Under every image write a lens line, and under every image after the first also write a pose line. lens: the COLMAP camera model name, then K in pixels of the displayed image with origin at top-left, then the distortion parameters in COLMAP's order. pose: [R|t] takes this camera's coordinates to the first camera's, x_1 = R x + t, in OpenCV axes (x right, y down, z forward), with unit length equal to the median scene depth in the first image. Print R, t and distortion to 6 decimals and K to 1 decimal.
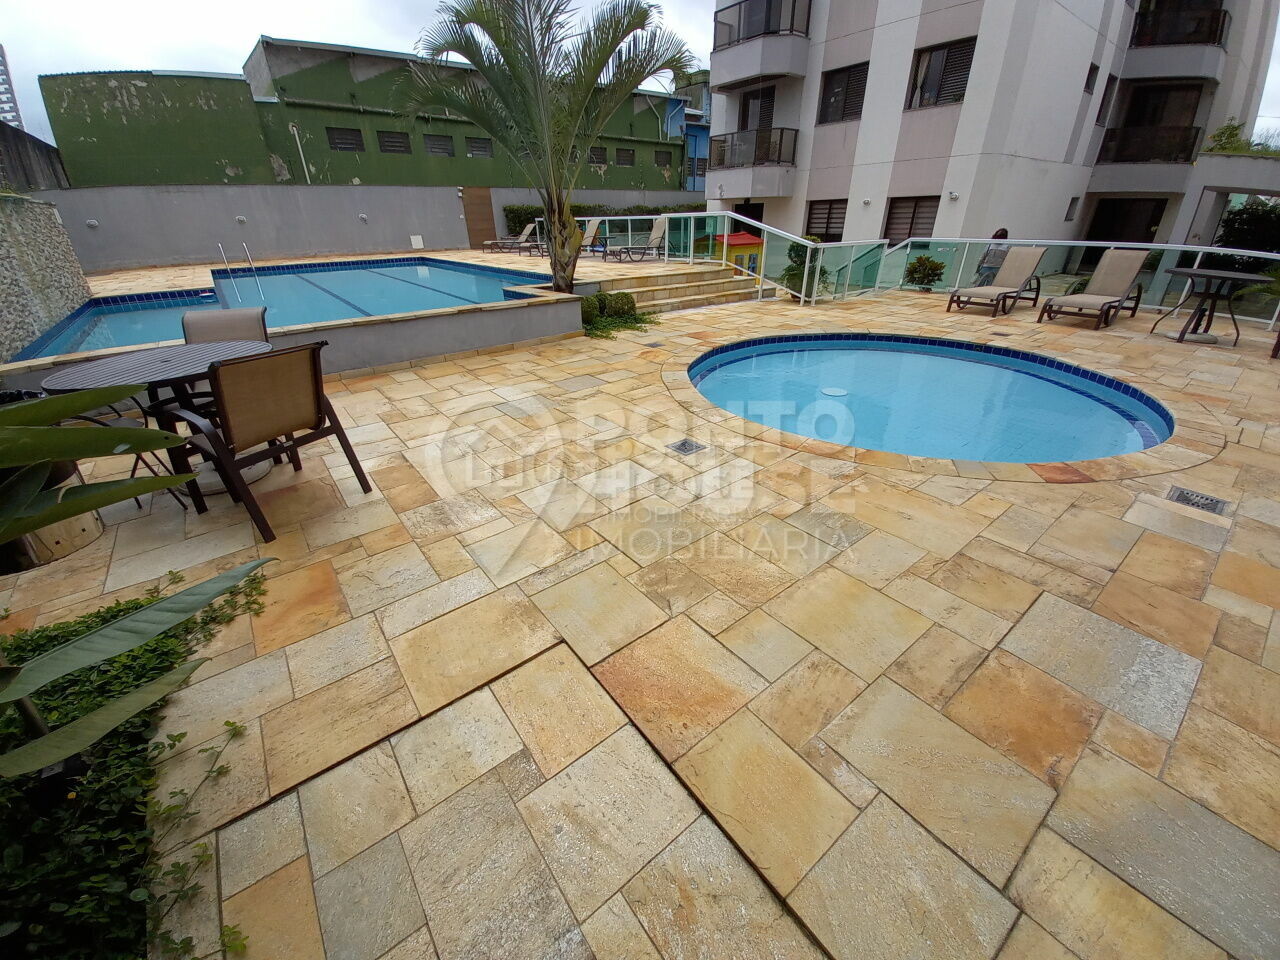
lens RADIAL K [[501.7, 0, 636.0], [0, 501.7, 485.7], [0, 0, 1]] dist [0.017771, -0.016780]
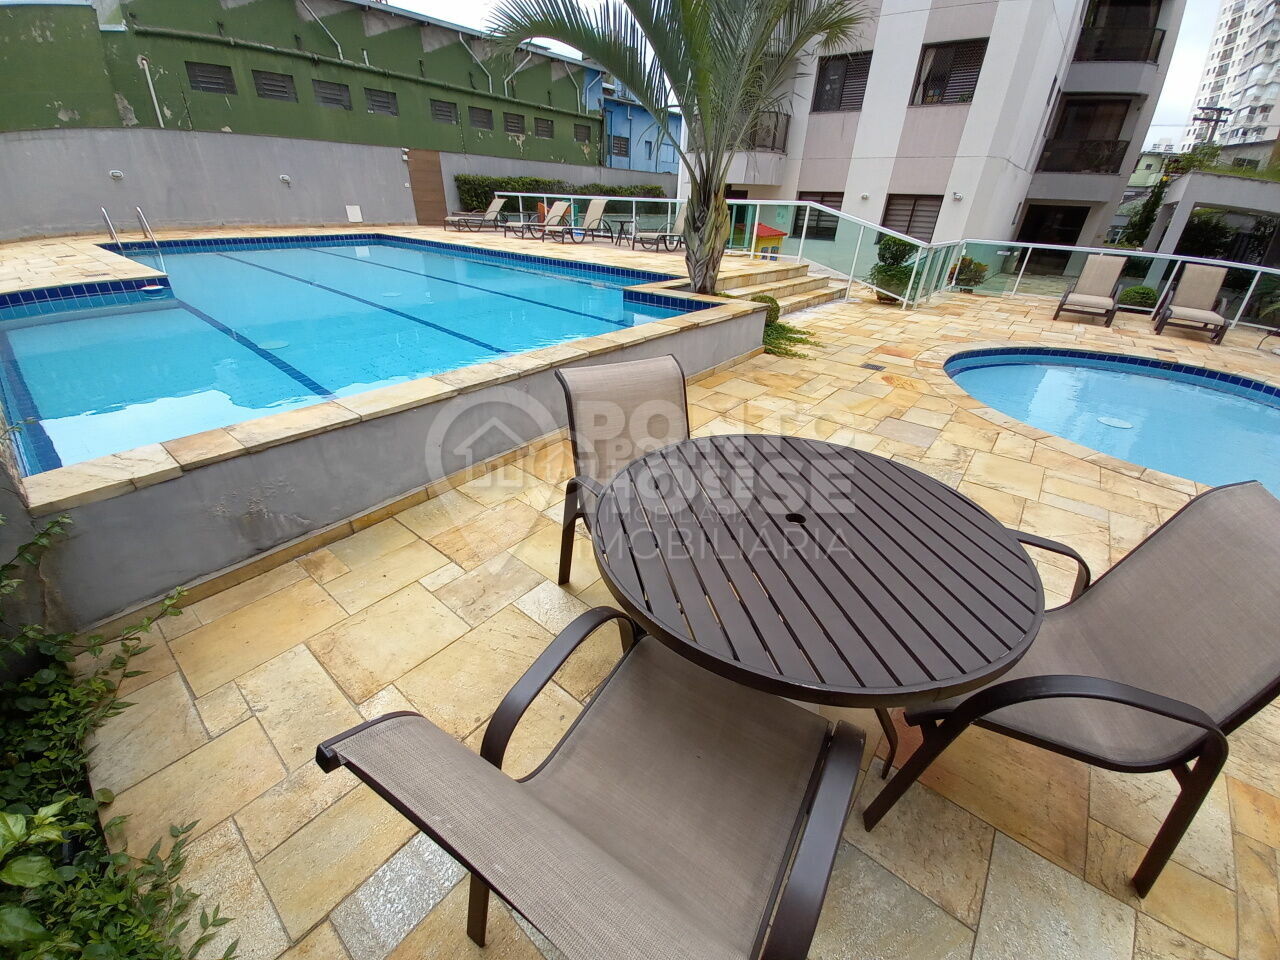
lens RADIAL K [[501.7, 0, 636.0], [0, 501.7, 485.7], [0, 0, 1]] dist [0.017771, -0.016780]
pose [[0.972971, -0.067883, 0.220724, -0.268034], [0.061014, 0.997421, 0.037796, -0.069859], [-0.222721, -0.023307, 0.974604, 0.138029]]
